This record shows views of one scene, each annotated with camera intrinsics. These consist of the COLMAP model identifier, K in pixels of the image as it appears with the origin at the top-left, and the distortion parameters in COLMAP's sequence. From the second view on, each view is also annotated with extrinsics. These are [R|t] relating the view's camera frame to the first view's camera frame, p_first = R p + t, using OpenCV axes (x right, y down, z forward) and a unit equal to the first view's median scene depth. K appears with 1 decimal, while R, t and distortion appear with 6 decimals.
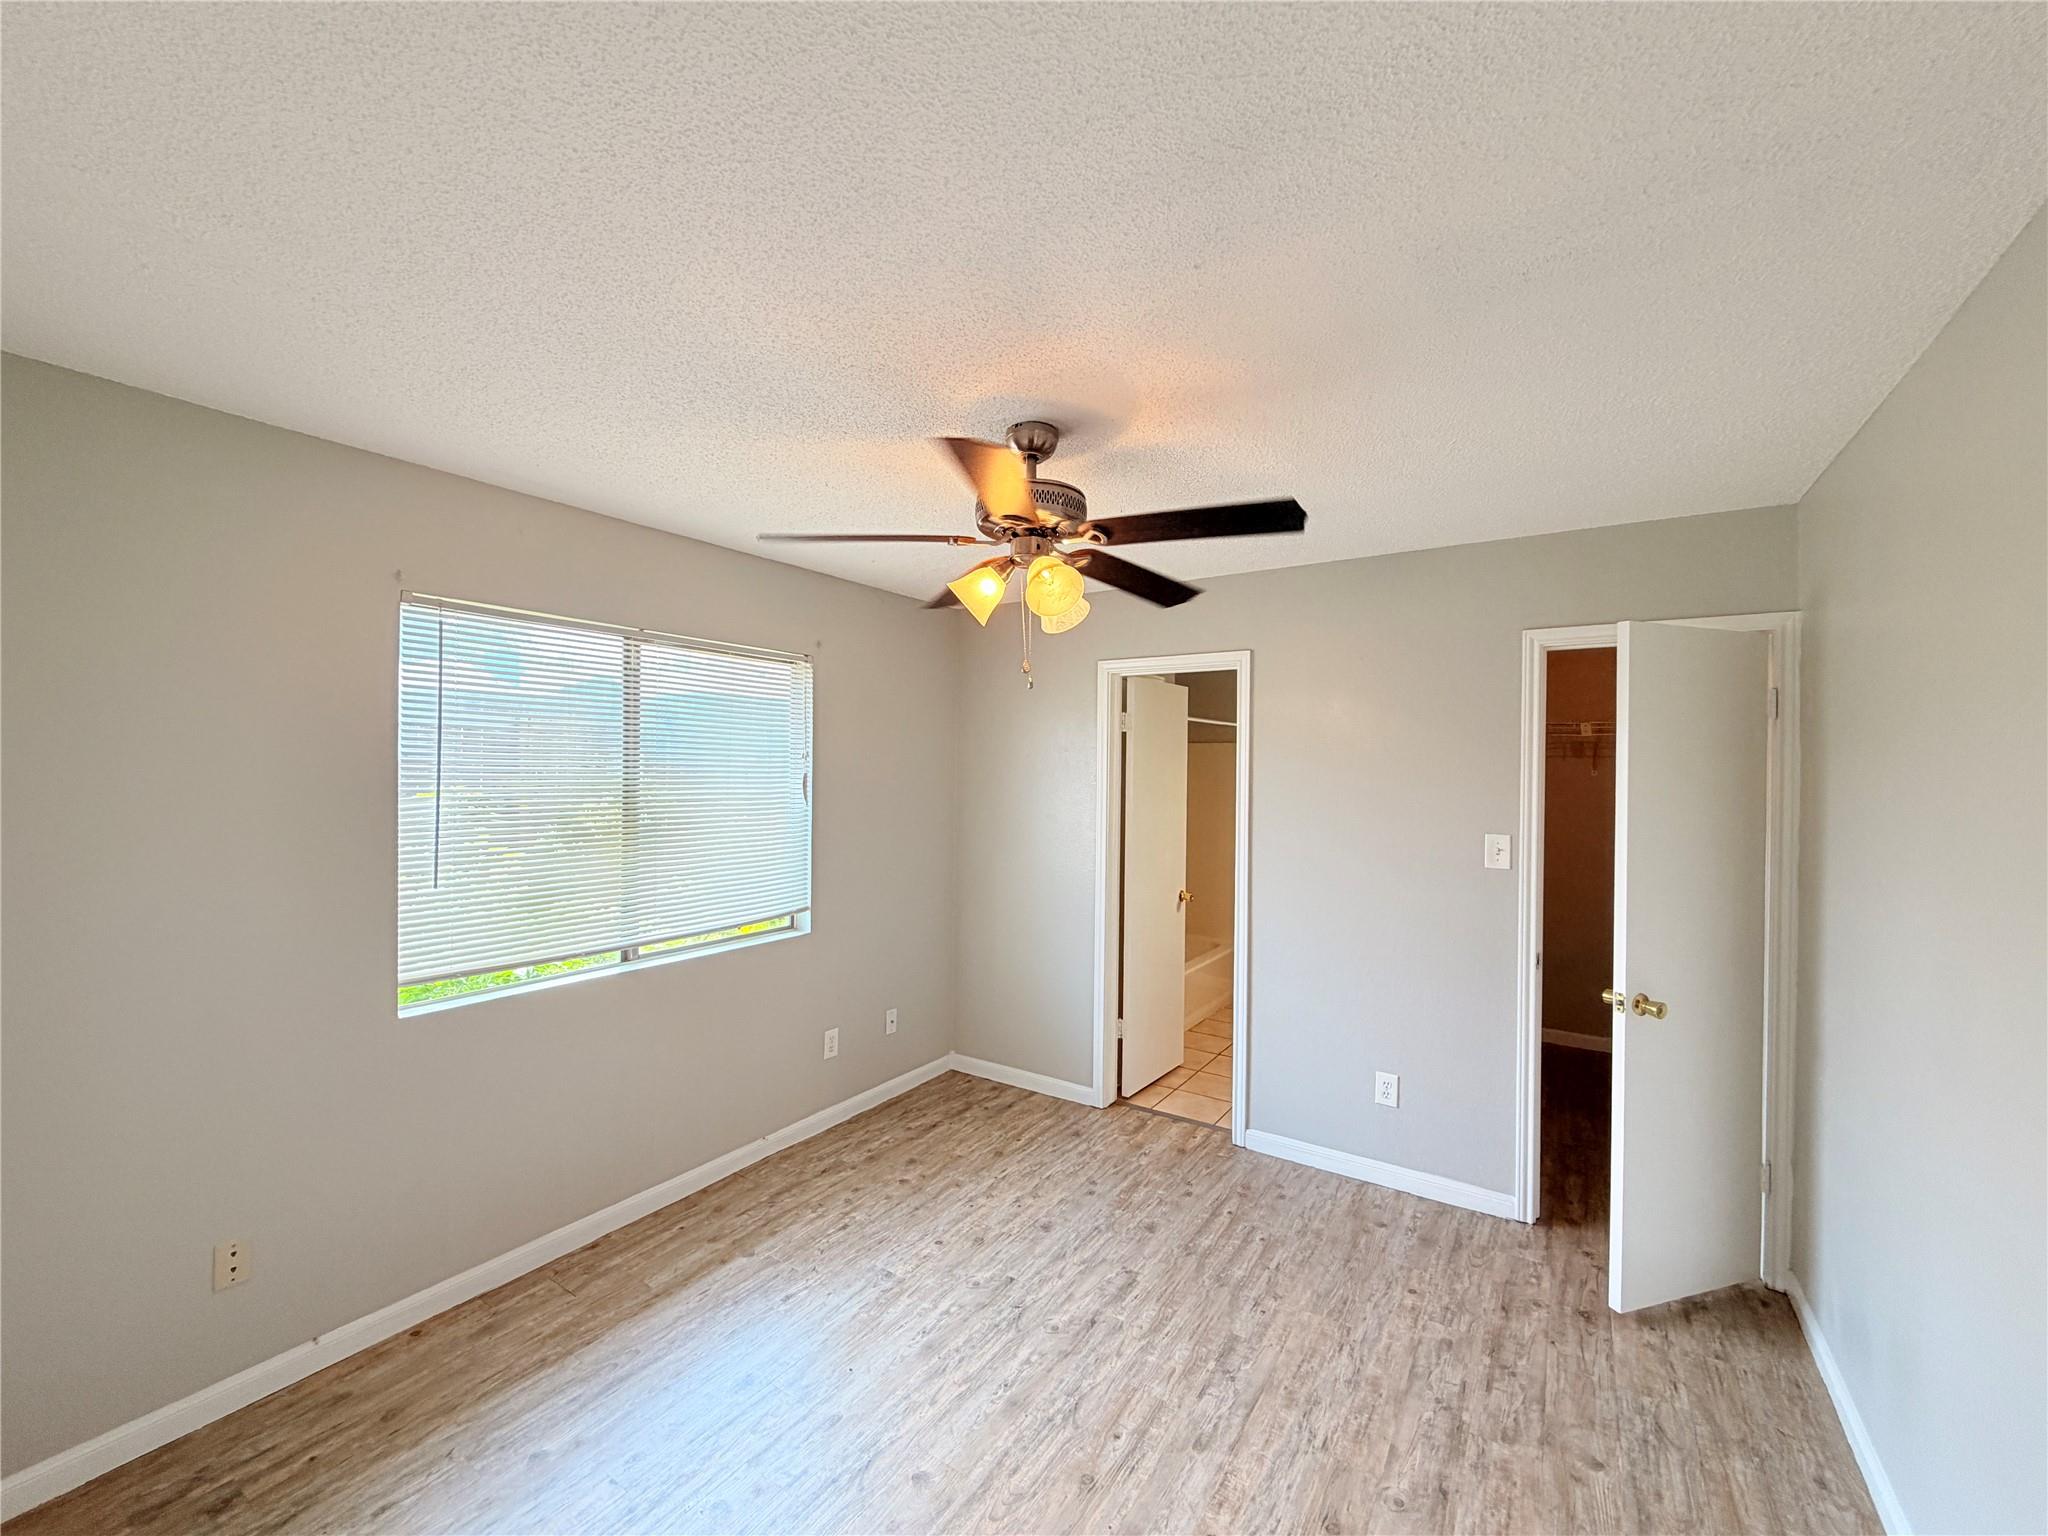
lens RADIAL K [[818.0, 0, 1016.9], [0, 818.0, 774.1], [0, 0, 1]] dist [-0.001349, 0.000550]
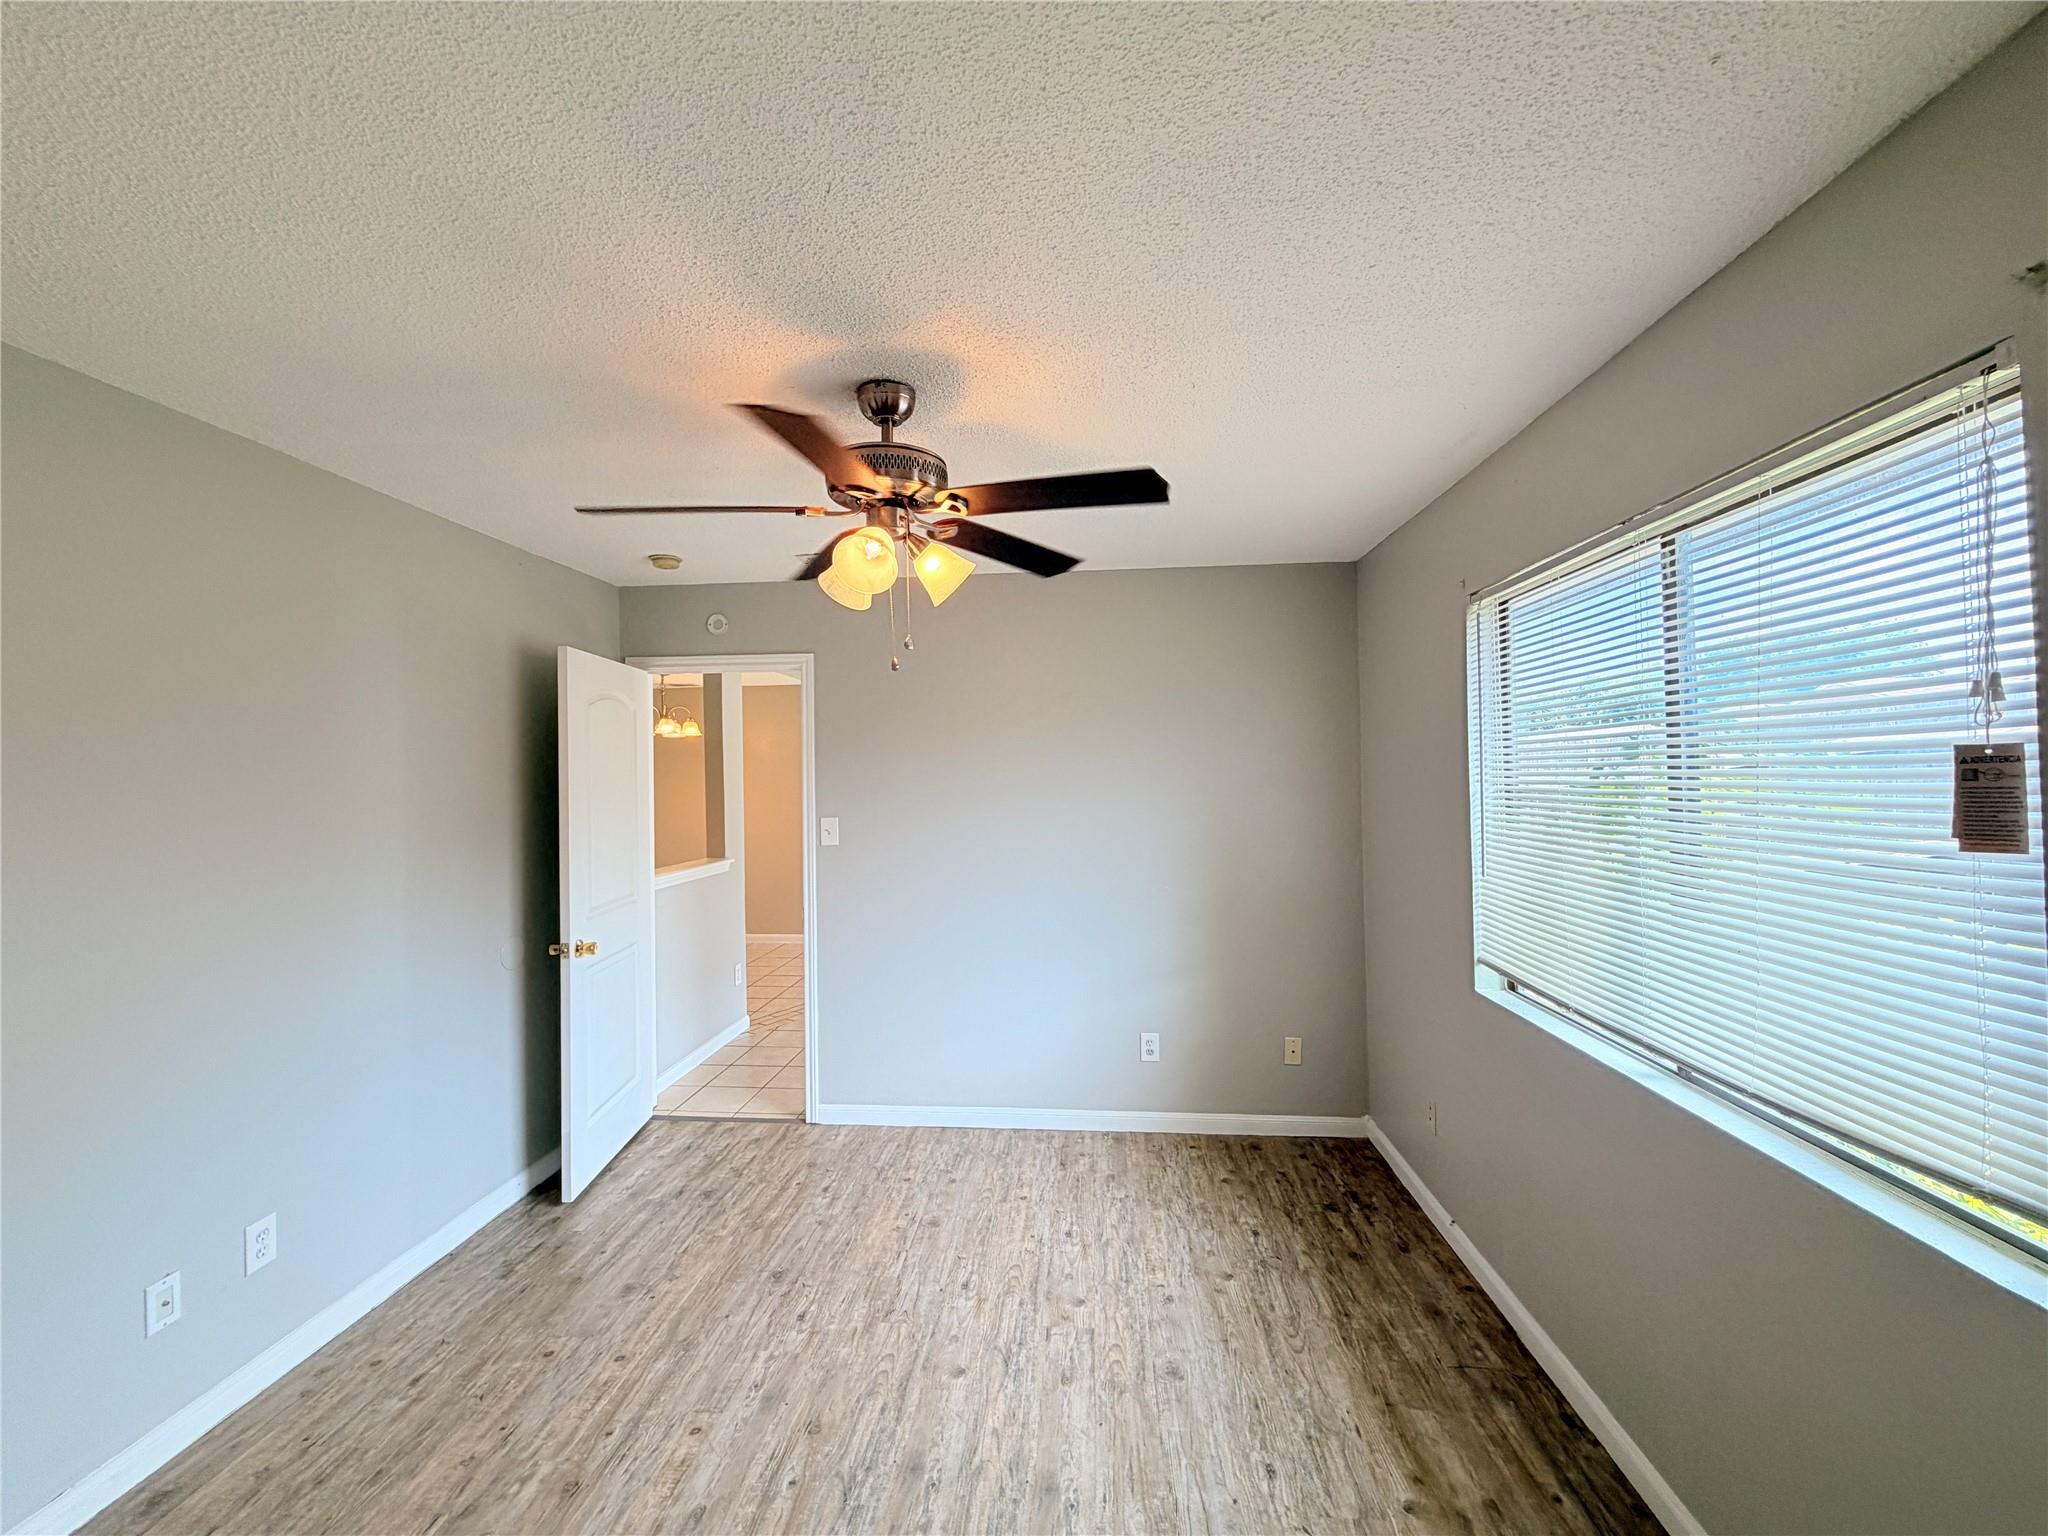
lens RADIAL K [[818.0, 0, 1019.8], [0, 818.0, 770.1], [0, 0, 1]] dist [-0.001349, 0.000550]
pose [[-0.873865, 0.000209, -0.486169, 0.270936], [0.004106, 0.999967, -0.006950, 0.012096], [0.486152, -0.008070, -0.873837, 1.514594]]
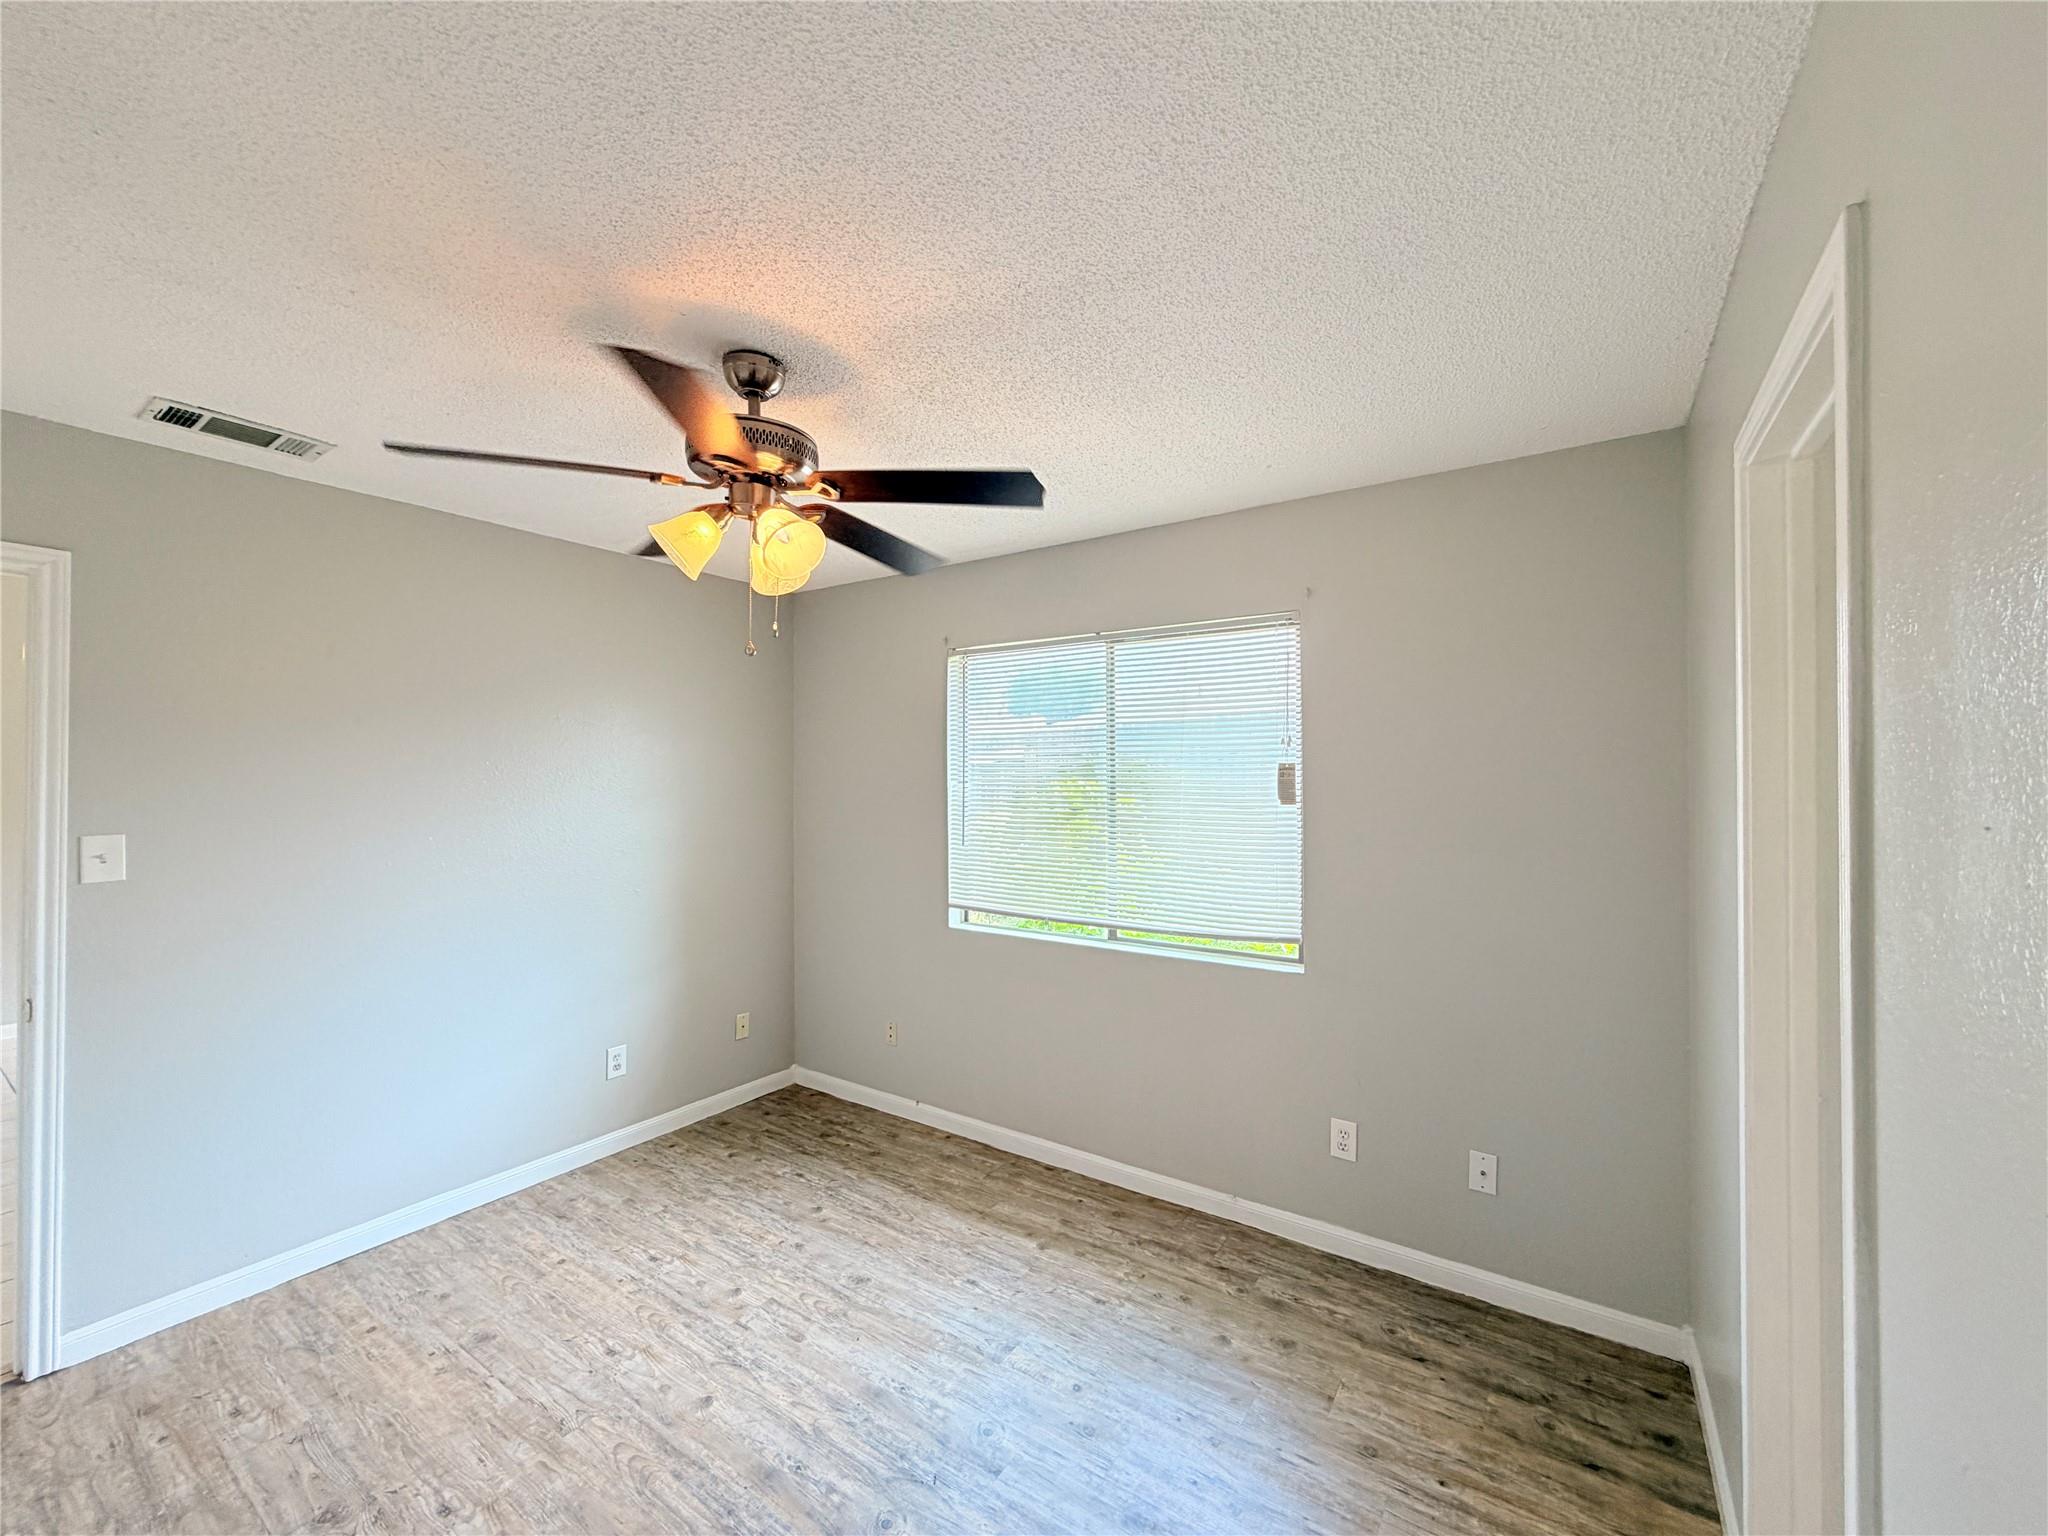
lens RADIAL K [[818.0, 0, 1024.7], [0, 818.0, 771.4], [0, 0, 1]] dist [-0.001349, 0.000550]
pose [[-0.001137, -0.013265, -0.999911, 0.721473], [-0.005094, 0.999899, -0.013259, 0.024501], [0.999986, 0.005079, -0.001204, 1.045055]]
